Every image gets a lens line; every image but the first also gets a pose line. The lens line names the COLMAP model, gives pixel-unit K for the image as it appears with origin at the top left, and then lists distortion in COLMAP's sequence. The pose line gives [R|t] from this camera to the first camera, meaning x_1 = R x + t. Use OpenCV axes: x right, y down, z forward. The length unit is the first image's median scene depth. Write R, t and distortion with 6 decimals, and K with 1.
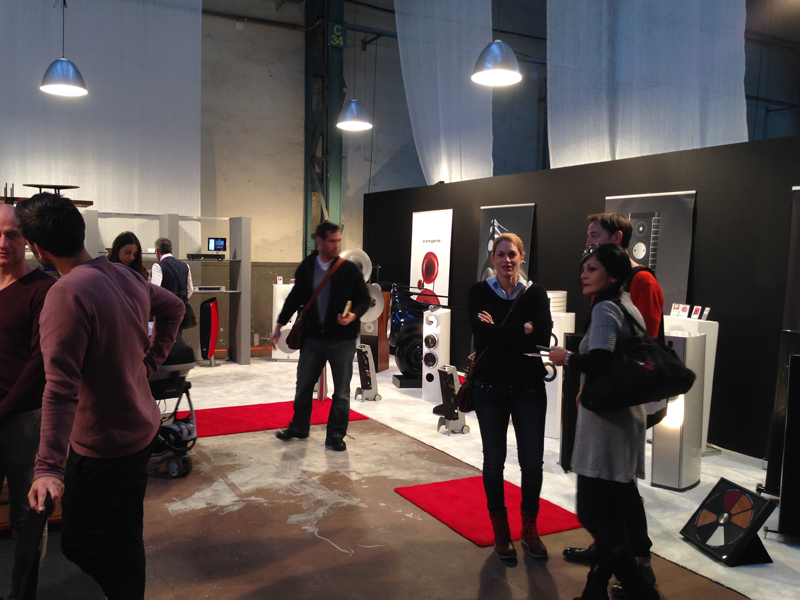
lens RADIAL K [[712.5, 0, 400.0], [0, 712.5, 300.0], [0, 0, 1]] dist [0.098893, -0.176653]
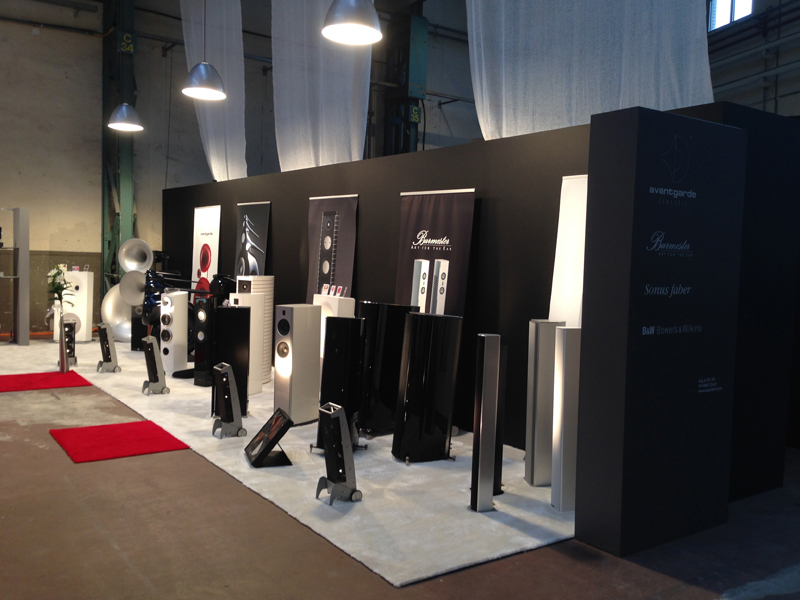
lens RADIAL K [[712.5, 0, 400.0], [0, 712.5, 300.0], [0, 0, 1]] dist [0.098893, -0.176653]
pose [[0.992485, 0.005038, 0.122264, 0.217294], [-0.005089, 0.999987, 0.000108, 0.019356], [-0.122262, -0.000730, 0.992498, -0.148060]]
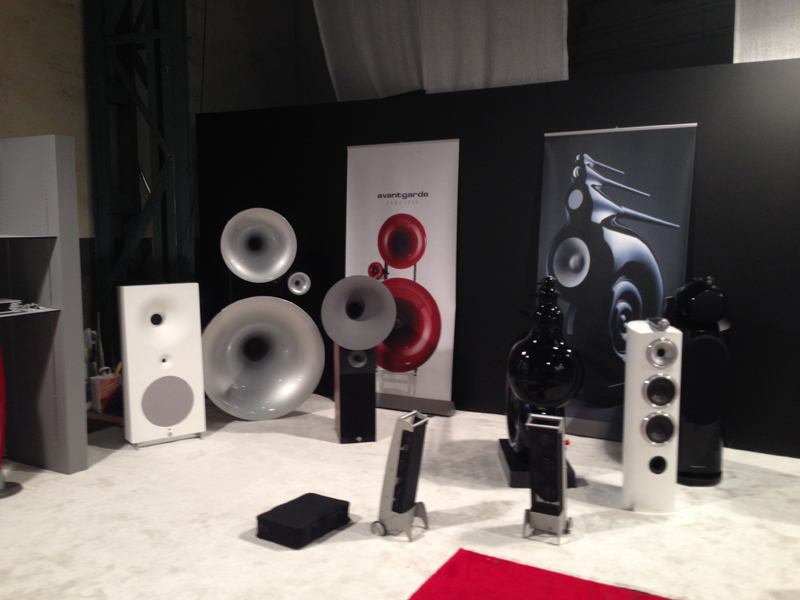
lens RADIAL K [[712.5, 0, 400.0], [0, 712.5, 300.0], [0, 0, 1]] dist [0.098893, -0.176653]
pose [[0.846854, -0.072945, 0.526799, -0.283323], [0.049288, 0.997051, 0.058827, -0.033376], [-0.529536, -0.023853, 0.847952, 0.535102]]
